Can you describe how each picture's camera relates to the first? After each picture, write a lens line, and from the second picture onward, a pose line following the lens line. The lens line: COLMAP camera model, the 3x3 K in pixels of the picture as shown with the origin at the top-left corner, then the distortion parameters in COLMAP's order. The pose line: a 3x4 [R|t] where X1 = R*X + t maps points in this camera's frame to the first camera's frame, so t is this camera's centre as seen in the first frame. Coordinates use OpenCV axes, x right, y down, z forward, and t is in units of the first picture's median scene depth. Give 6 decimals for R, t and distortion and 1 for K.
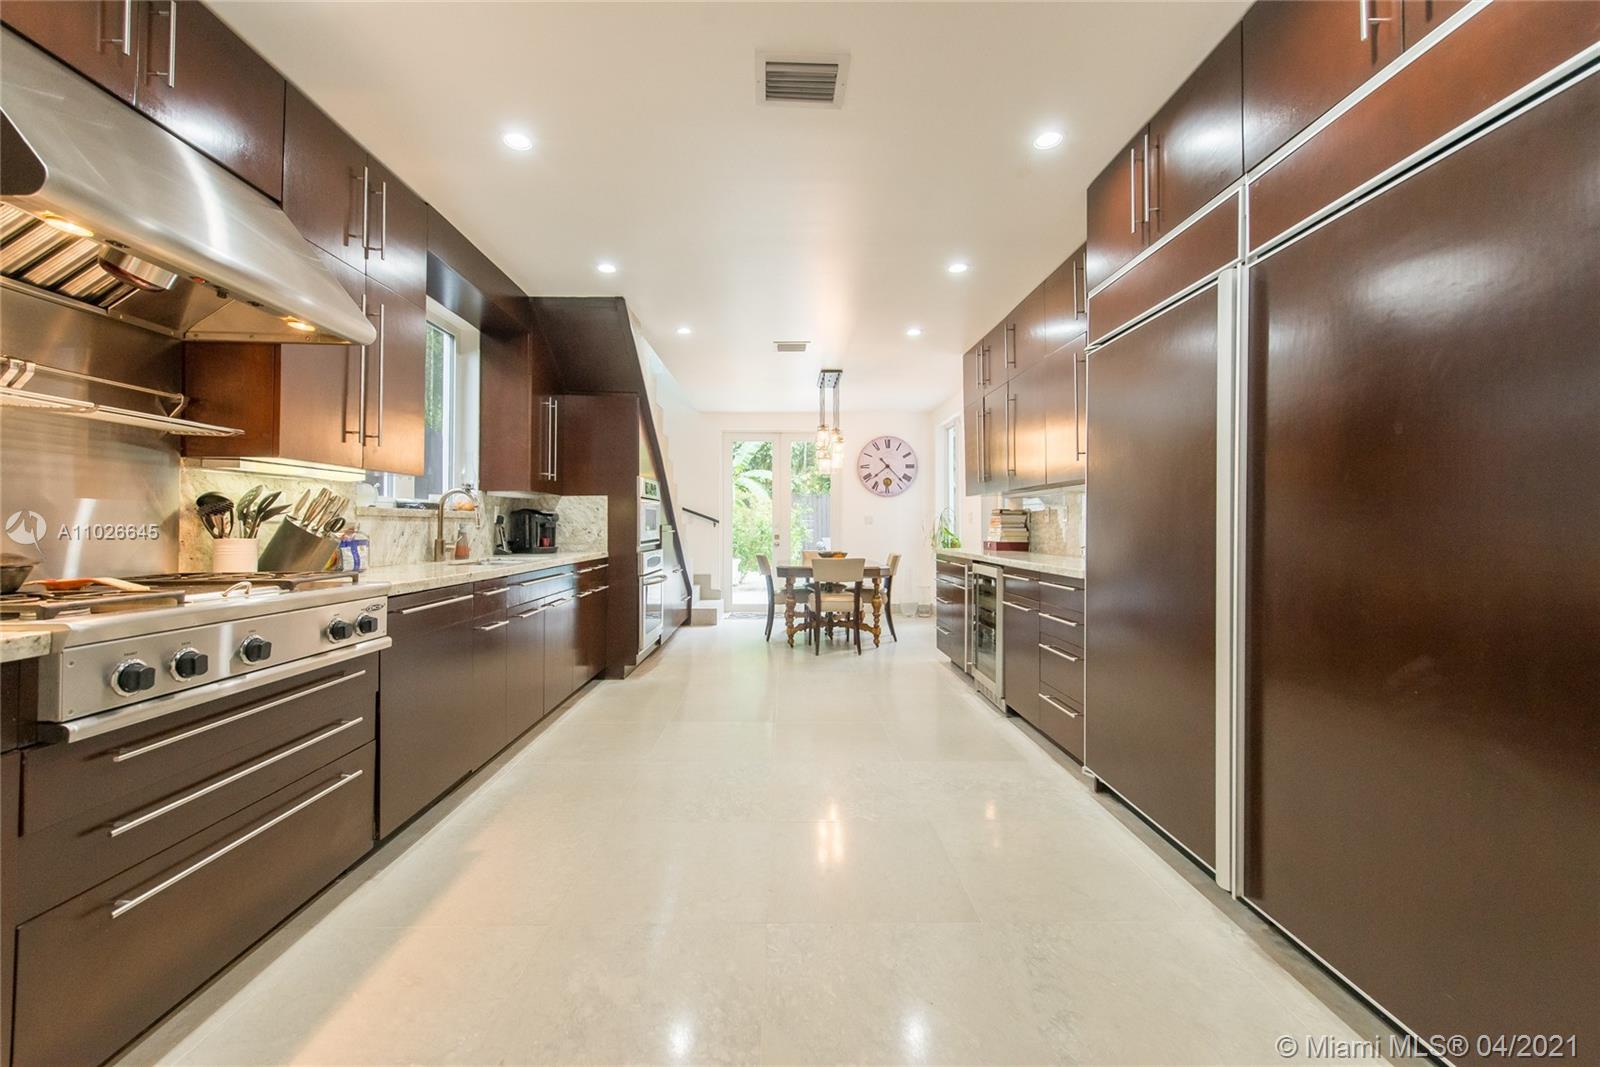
lens RADIAL K [[633.5, 0, 803.9], [0, 633.5, 522.1], [0, 0, 1]] dist [0.014808, -0.002570]
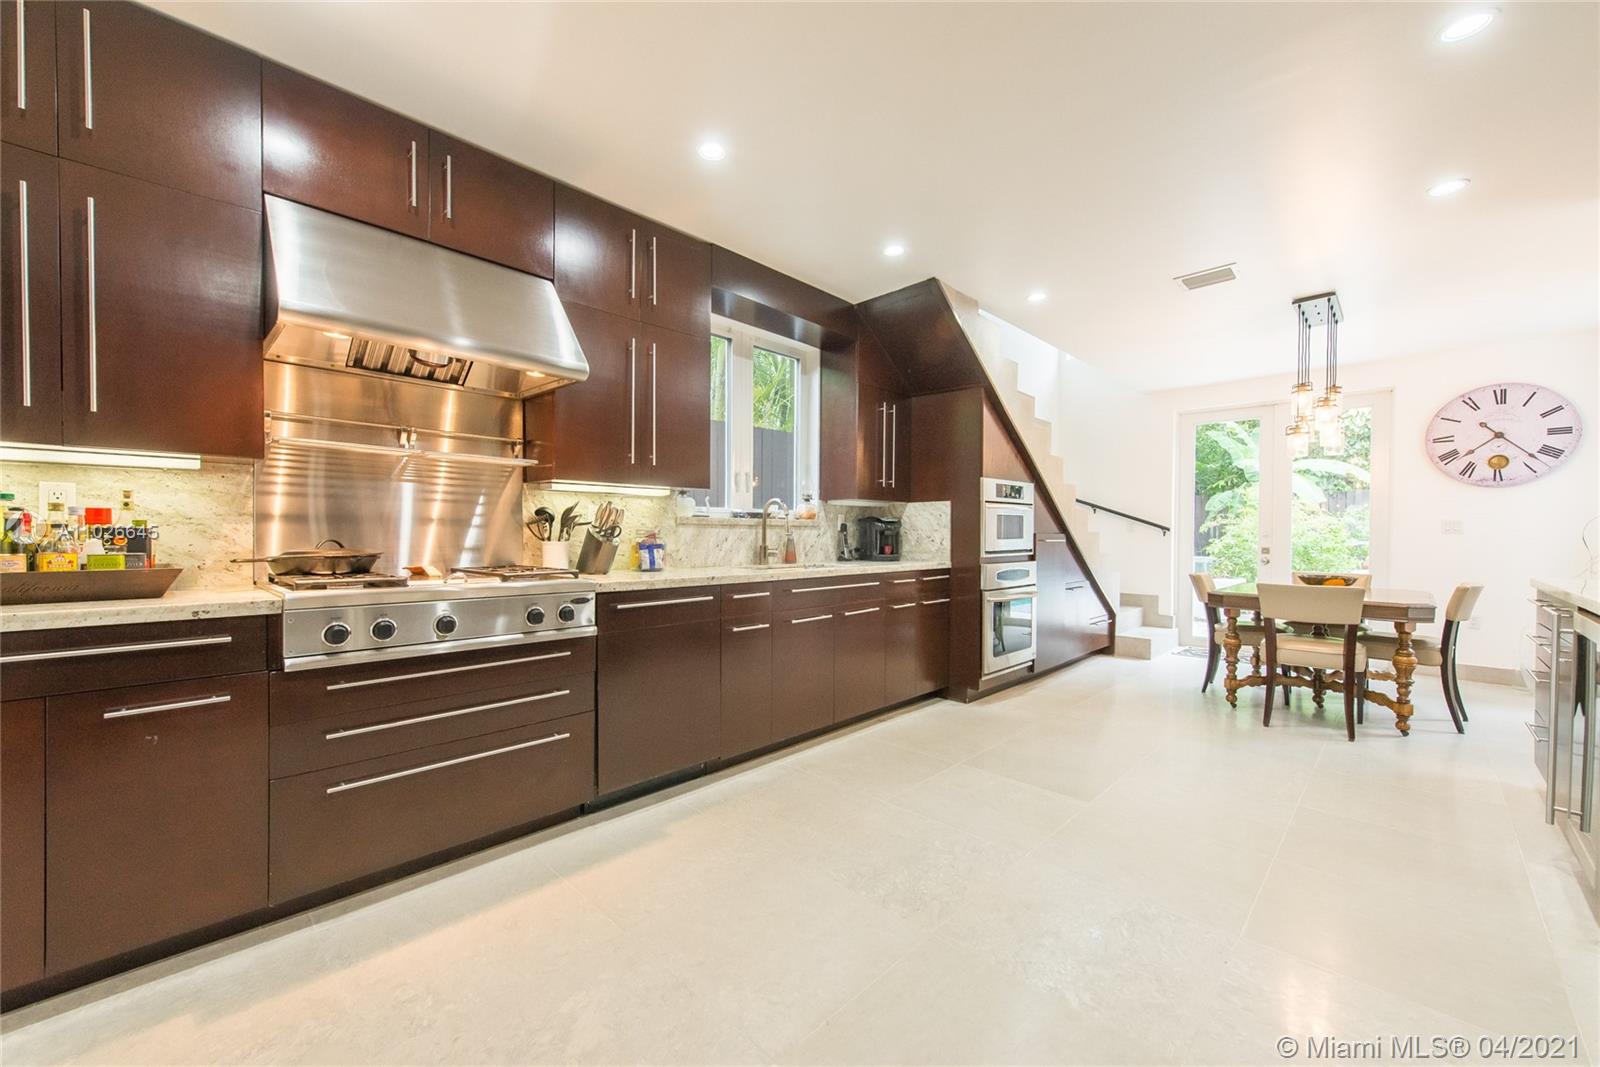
lens RADIAL K [[633.5, 0, 796.6], [0, 633.5, 543.9], [0, 0, 1]] dist [0.014808, -0.002570]
pose [[0.693395, 0.015581, -0.720389, 0.198800], [-0.000339, 0.999773, 0.021298, 0.001116], [0.720558, -0.014524, 0.693243, 0.203654]]
